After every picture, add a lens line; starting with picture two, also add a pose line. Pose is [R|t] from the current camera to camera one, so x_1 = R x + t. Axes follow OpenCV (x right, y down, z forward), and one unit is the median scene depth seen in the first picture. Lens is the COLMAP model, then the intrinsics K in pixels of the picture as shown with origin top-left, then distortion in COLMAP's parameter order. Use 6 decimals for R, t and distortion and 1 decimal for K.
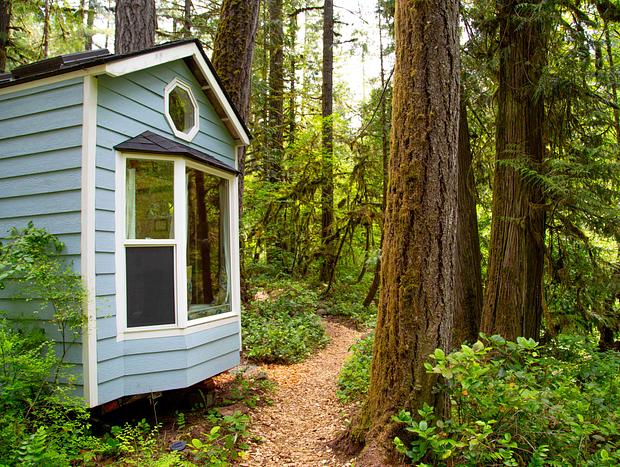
lens RADIAL K [[473.5, 0, 310.0], [0, 473.5, 233.5], [0, 0, 1]] dist [-0.126814, 0.066330]
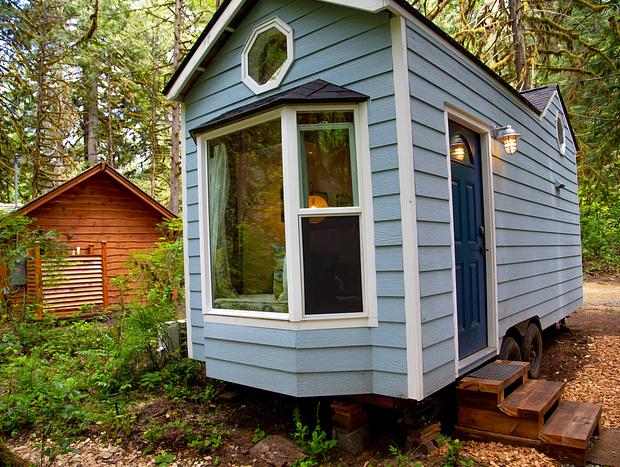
lens RADIAL K [[473.5, 0, 310.0], [0, 473.5, 233.5], [0, 0, 1]] dist [-0.126814, 0.066330]
pose [[-0.363140, -0.008904, -0.931692, 0.478390], [0.105111, 0.993180, -0.050460, 0.098597], [0.925787, -0.116255, -0.359727, 1.386861]]
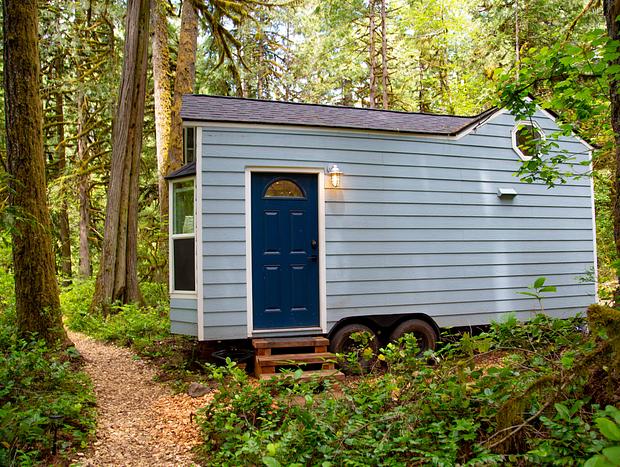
lens RADIAL K [[473.1, 0, 309.8], [0, 473.1, 235.9], [0, 0, 1]] dist [-0.127619, 0.065166]
pose [[-0.840830, 0.012158, -0.541162, 0.218852], [0.072657, 0.993236, -0.090576, 0.177947], [0.536400, -0.115479, -0.836026, 2.458032]]
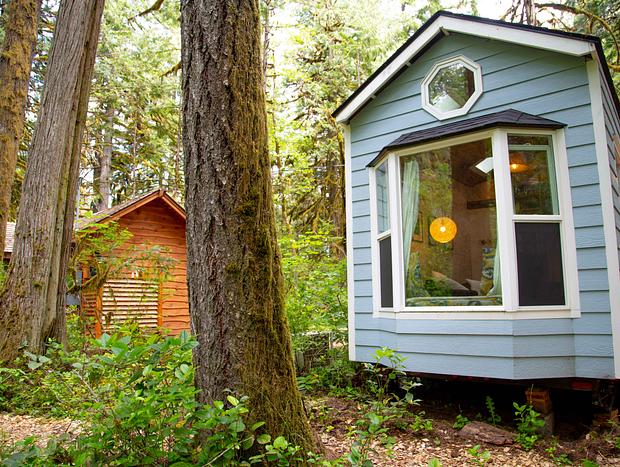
lens RADIAL K [[473.5, 0, 310.0], [0, 473.5, 233.5], [0, 0, 1]] dist [-0.126814, 0.066330]
pose [[-0.335761, -0.109862, -0.935519, 0.698765], [0.072218, 0.987249, -0.141856, 0.146159], [0.939175, -0.115191, -0.323545, 1.045347]]
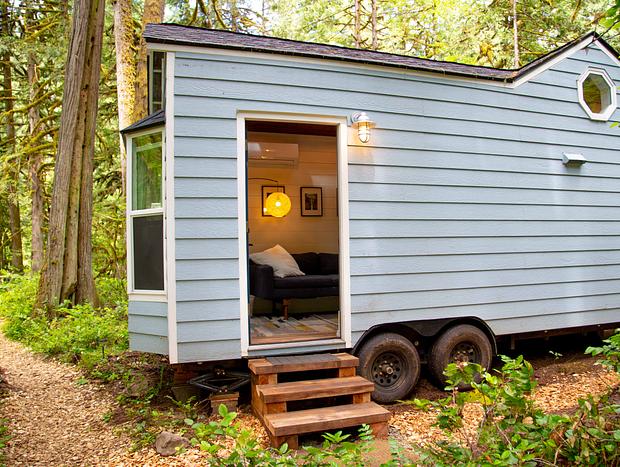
lens RADIAL K [[473.5, 0, 310.0], [0, 473.5, 233.5], [0, 0, 1]] dist [-0.126814, 0.066330]
pose [[-0.802506, 0.018423, -0.596360, 0.096326], [0.080076, 0.993806, -0.077054, 0.171577], [0.591246, -0.109590, -0.799011, 2.087900]]
